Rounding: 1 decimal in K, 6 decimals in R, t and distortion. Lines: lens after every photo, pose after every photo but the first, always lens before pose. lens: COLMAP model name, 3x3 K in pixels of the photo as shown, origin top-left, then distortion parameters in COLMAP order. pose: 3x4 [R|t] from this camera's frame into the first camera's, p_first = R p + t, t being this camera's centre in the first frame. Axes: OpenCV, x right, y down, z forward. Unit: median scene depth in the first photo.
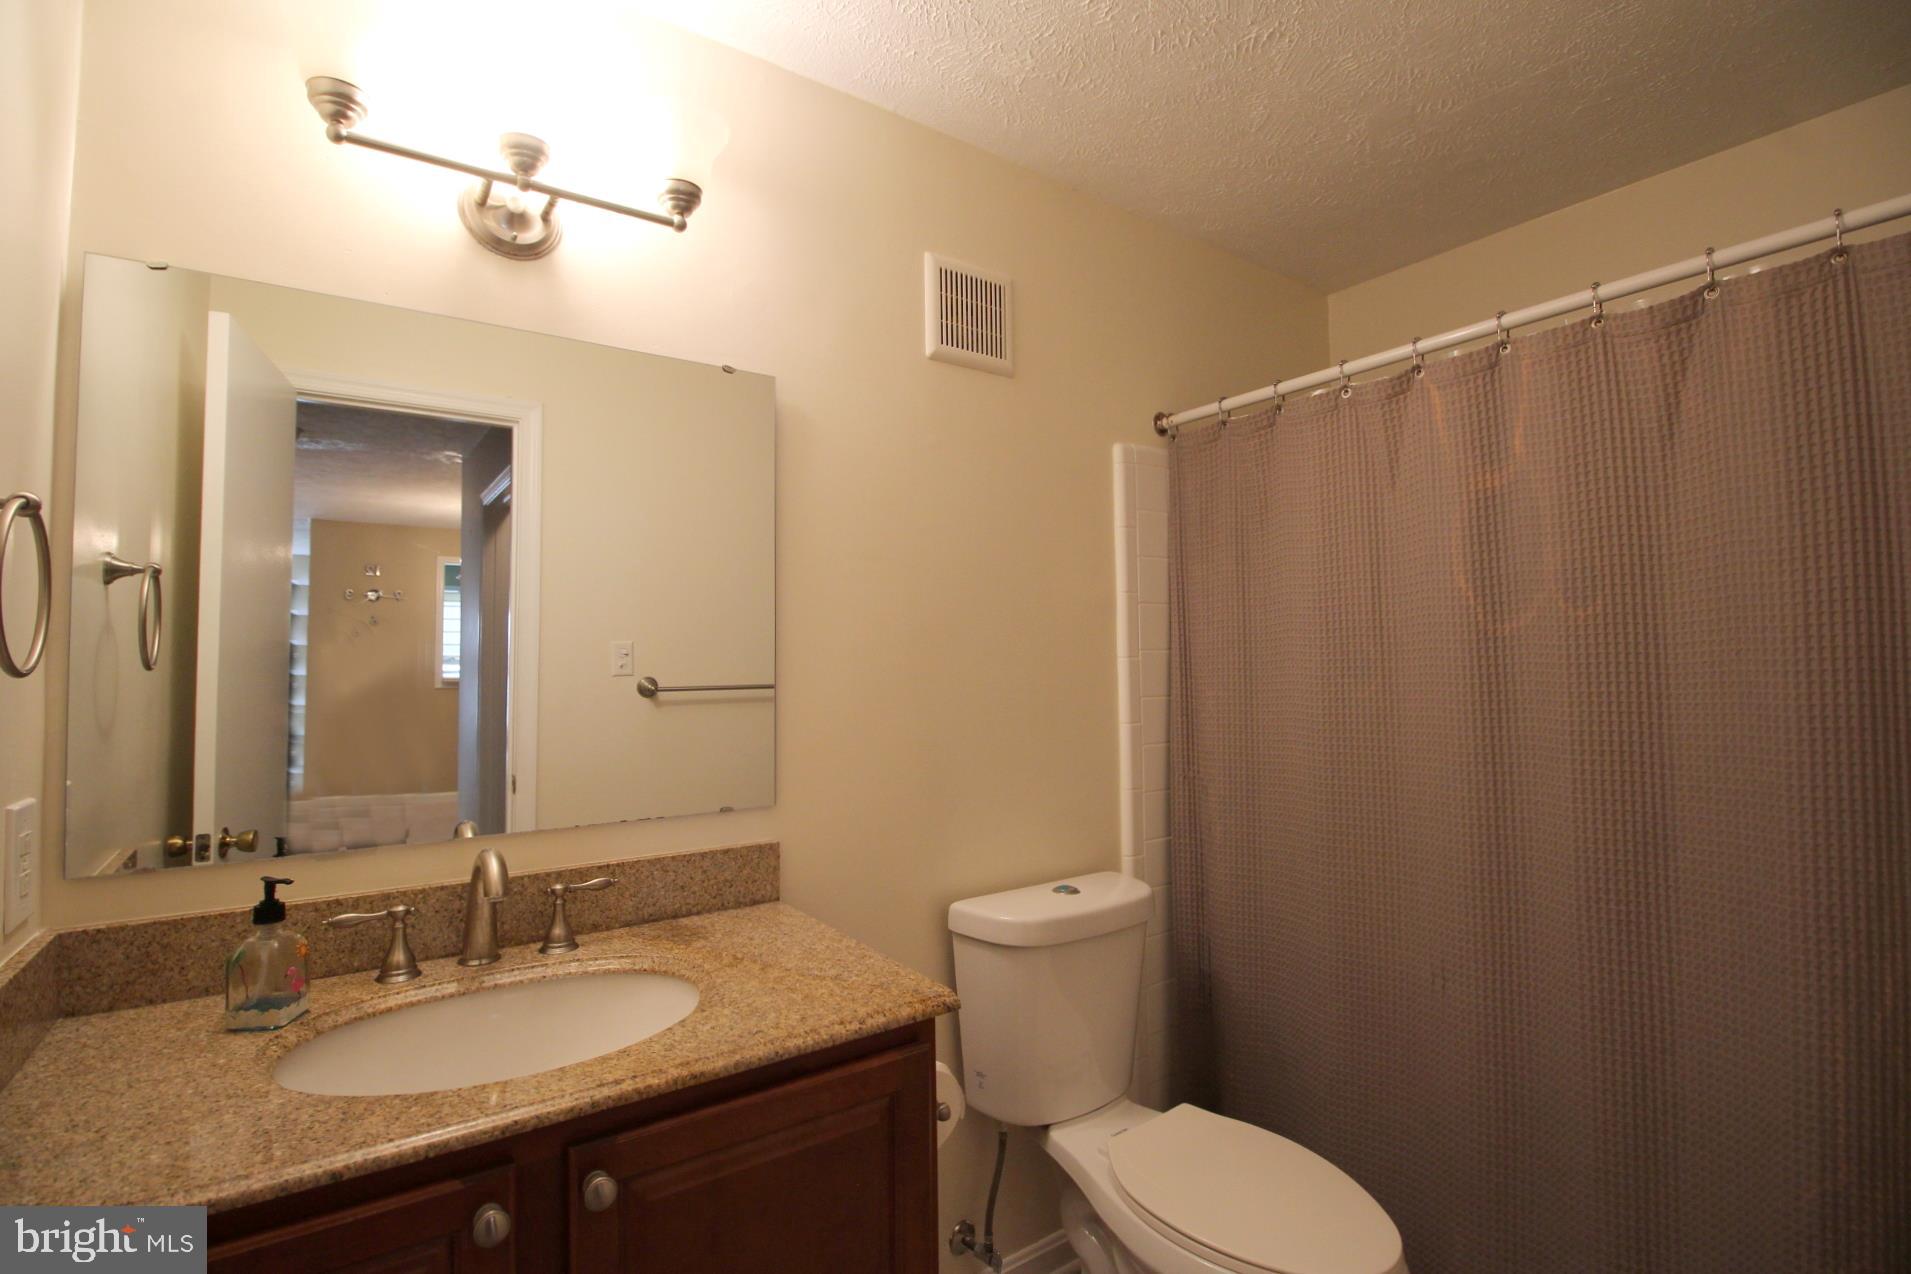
lens RADIAL K [[885.3, 0, 936.3], [0, 885.3, 633.4], [0, 0, 1]] dist [-0.001686, -0.011924]
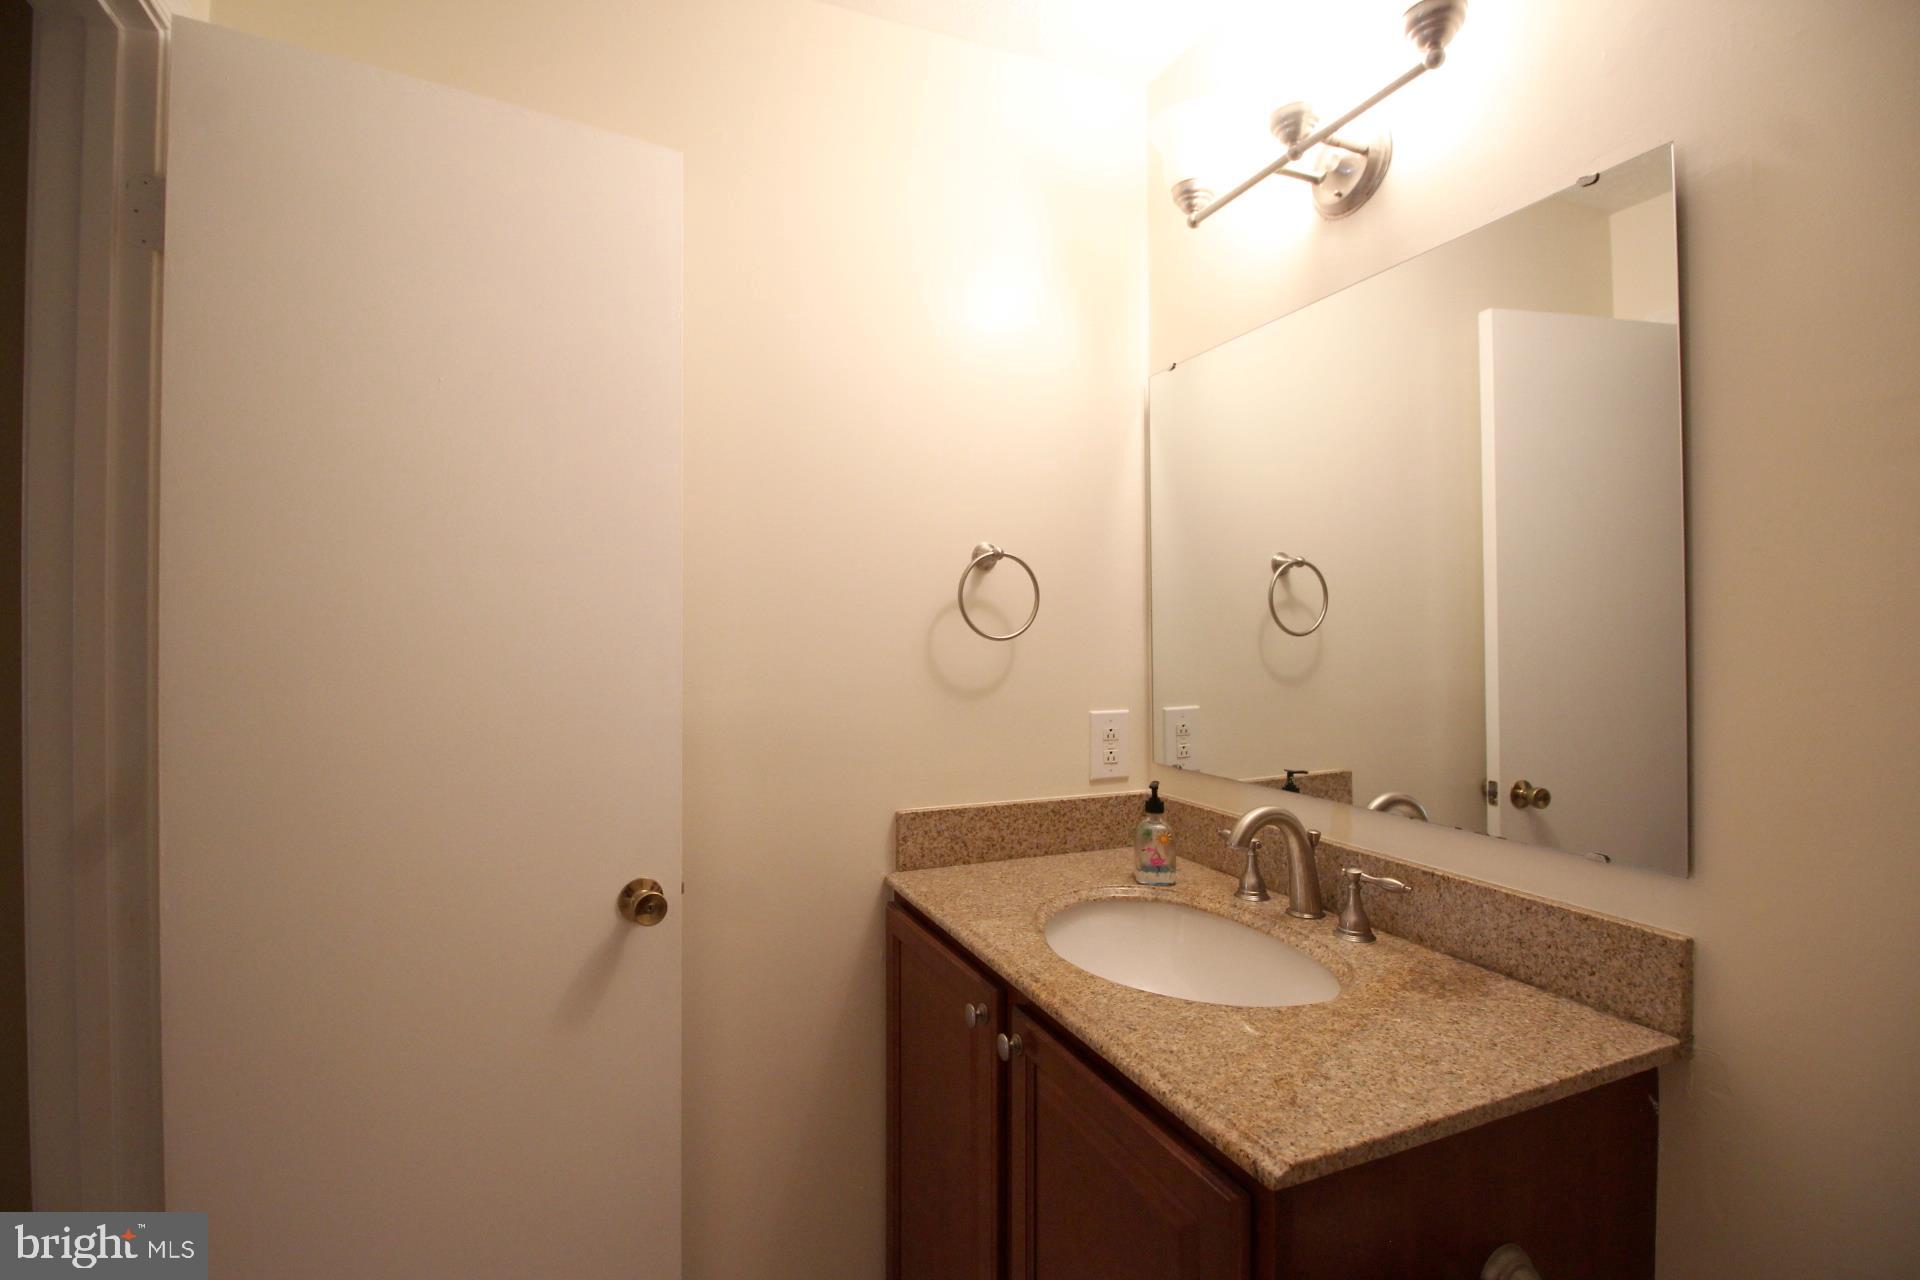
lens RADIAL K [[889.5, 0, 940.7], [0, 889.5, 636.4], [0, 0, 1]] dist [-0.001686, -0.011924]
pose [[-0.210903, 0.014173, -0.977404, 0.662954], [0.042031, 0.999102, 0.005418, 0.014464], [0.976603, -0.039939, -0.211309, 0.879378]]
